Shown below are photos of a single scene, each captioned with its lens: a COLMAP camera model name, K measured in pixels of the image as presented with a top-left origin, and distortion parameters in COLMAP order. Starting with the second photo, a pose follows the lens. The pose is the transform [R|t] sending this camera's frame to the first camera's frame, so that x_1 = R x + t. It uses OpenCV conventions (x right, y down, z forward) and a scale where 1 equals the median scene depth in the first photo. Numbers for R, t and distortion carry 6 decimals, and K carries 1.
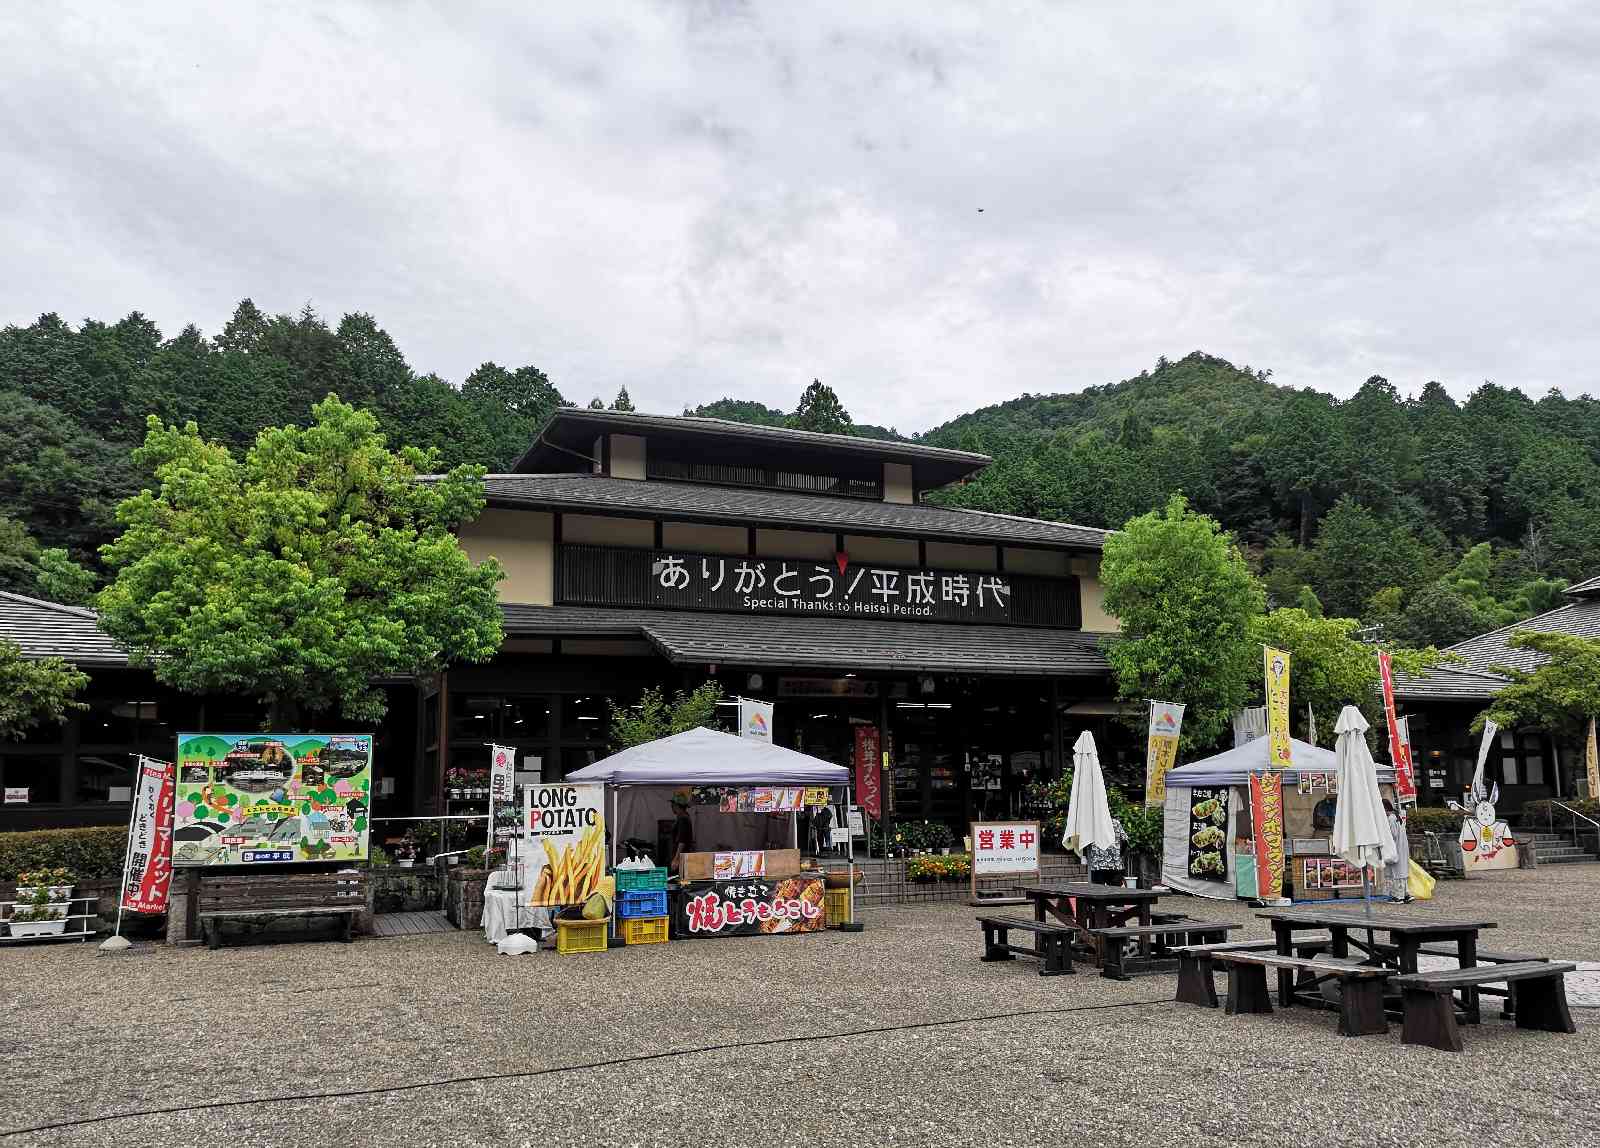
lens RADIAL K [[1350.2, 0, 878.7], [0, 1350.2, 633.1], [0, 0, 1]] dist [0.026525, -0.003397]
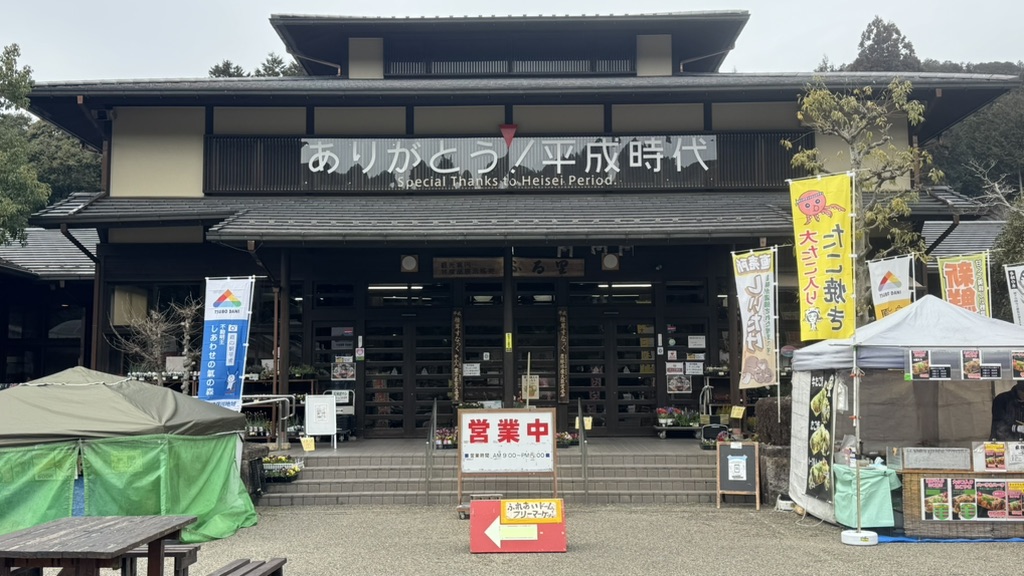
lens RADIAL K [[1085.9, 0, 512.0], [0, 1085.9, 288.0], [0, 0, 1]] dist [0.130313, -0.018124]
pose [[0.890260, -0.035110, -0.454097, 0.325780], [0.047092, 0.998776, 0.015100, 0.044560], [0.453011, -0.034827, 0.890824, 0.328359]]
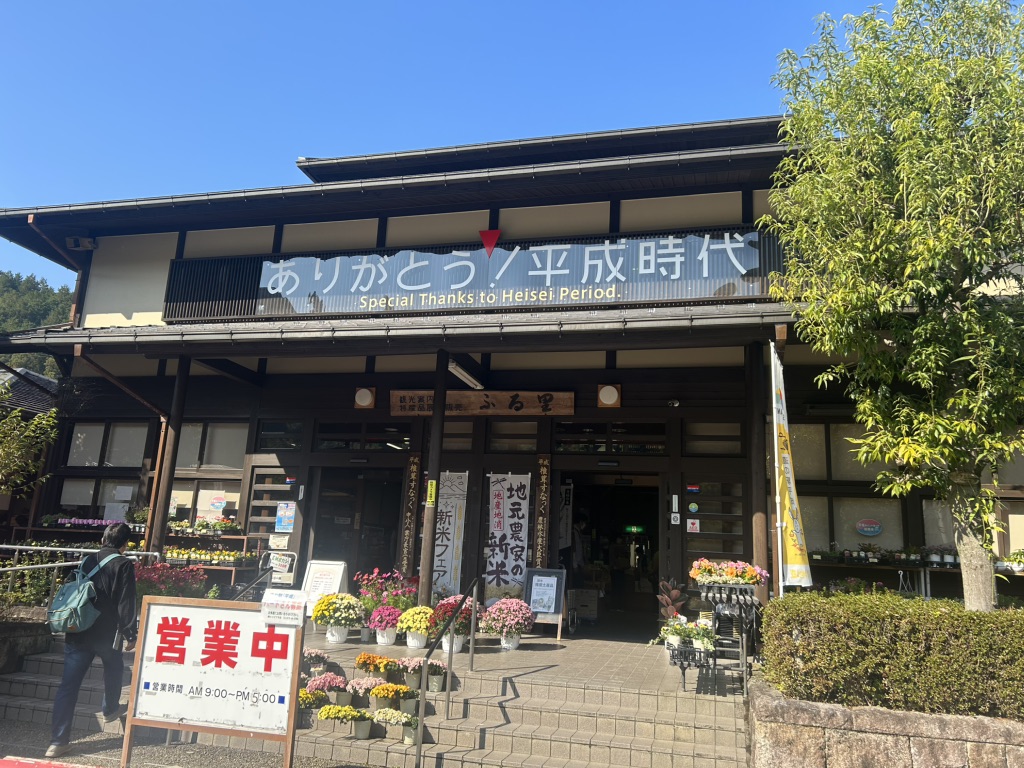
lens RADIAL K [[784.7, 0, 506.3], [0, 784.7, 387.3], [0, 0, 1]] dist [0.106969, -0.169310]
pose [[0.748861, -0.087913, -0.656870, 0.274240], [0.020209, 0.993731, -0.109958, 0.081377], [0.662419, 0.069069, 0.745943, 0.696572]]
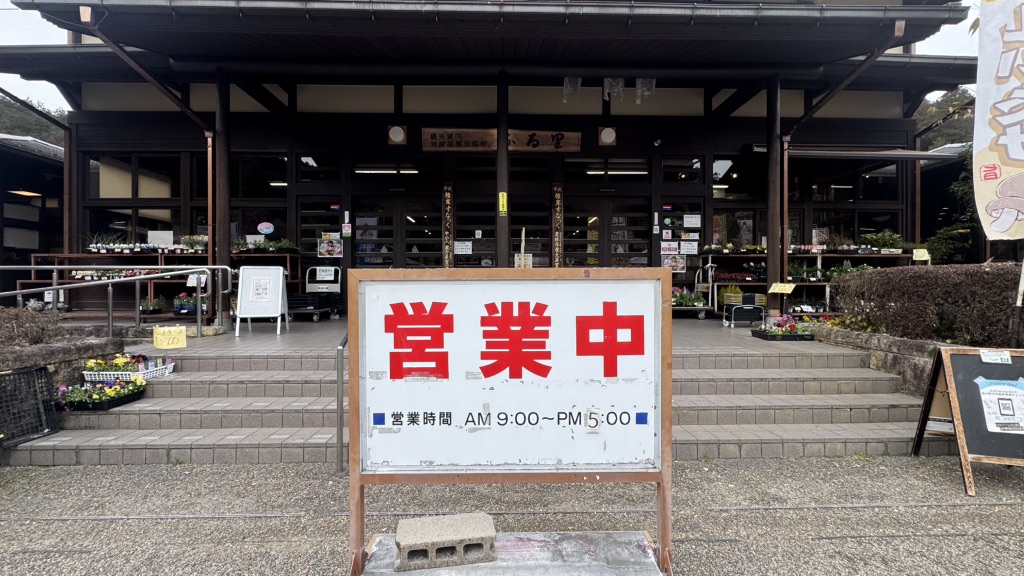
lens RADIAL K [[419.4, 0, 513.2], [0, 419.4, 290.0], [0, 0, 1]] dist [0.001779, 0.000057]
pose [[0.905961, 0.016141, -0.423054, 0.102739], [0.038016, 0.992135, 0.119264, 0.108324], [0.421651, -0.124131, 0.898221, 0.750268]]
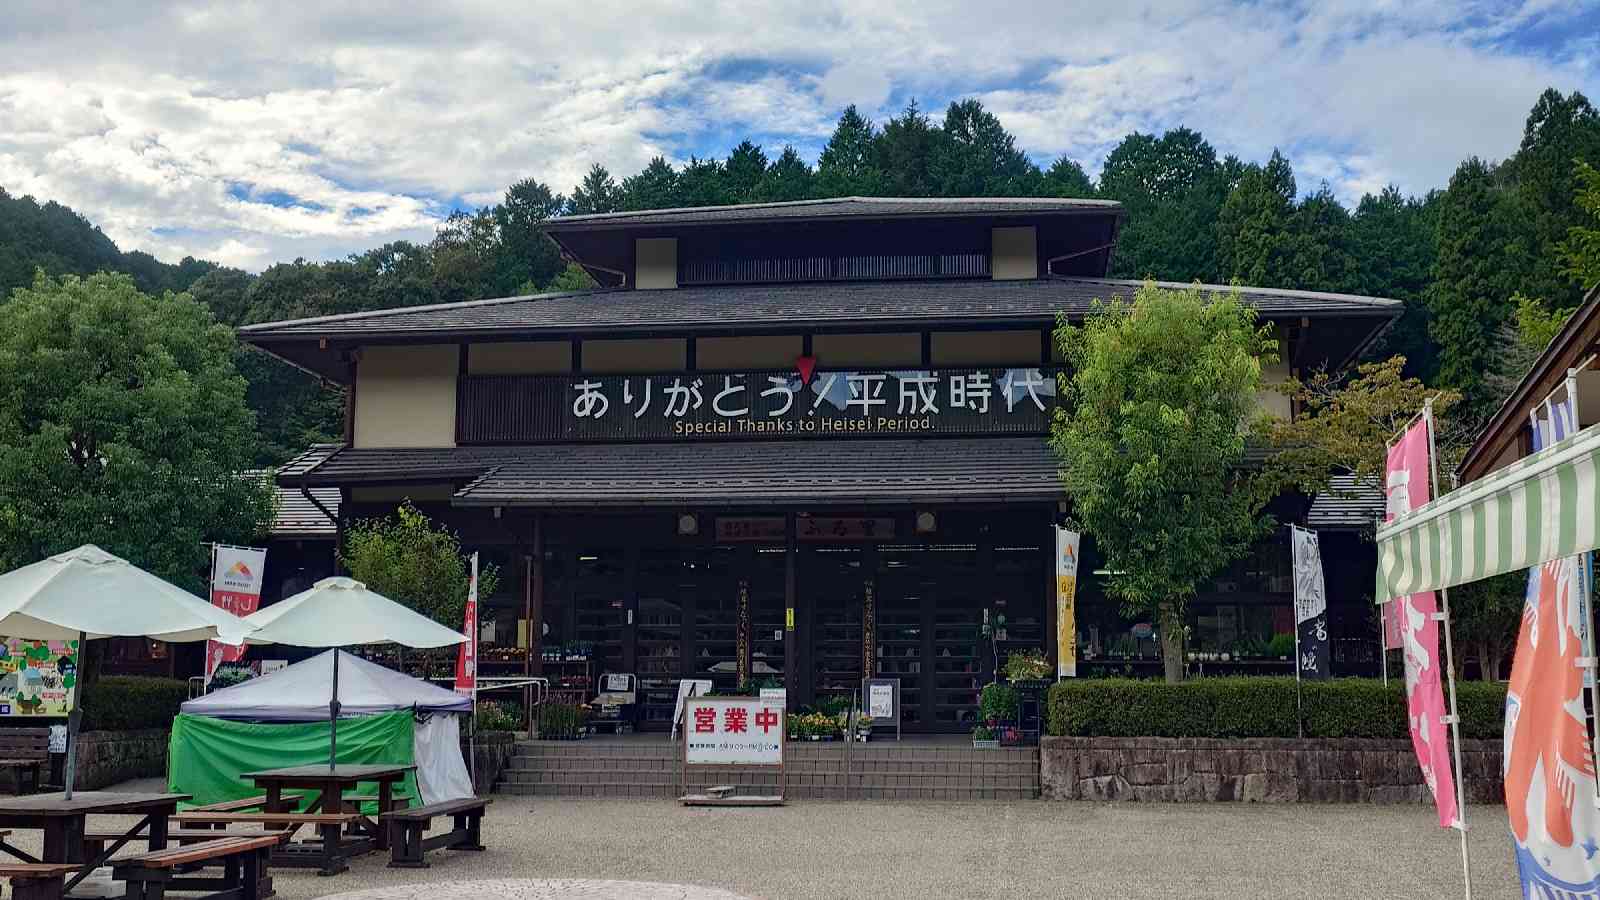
lens RADIAL K [[1736.1, 0, 832.0], [0, 1736.1, 449.8], [0, 0, 1]] dist [-0.016407, -0.010328]
pose [[0.838430, -0.055468, -0.542179, 0.548318], [0.051261, 0.998423, -0.022875, 0.019280], [0.542593, -0.008614, 0.839952, 0.159125]]
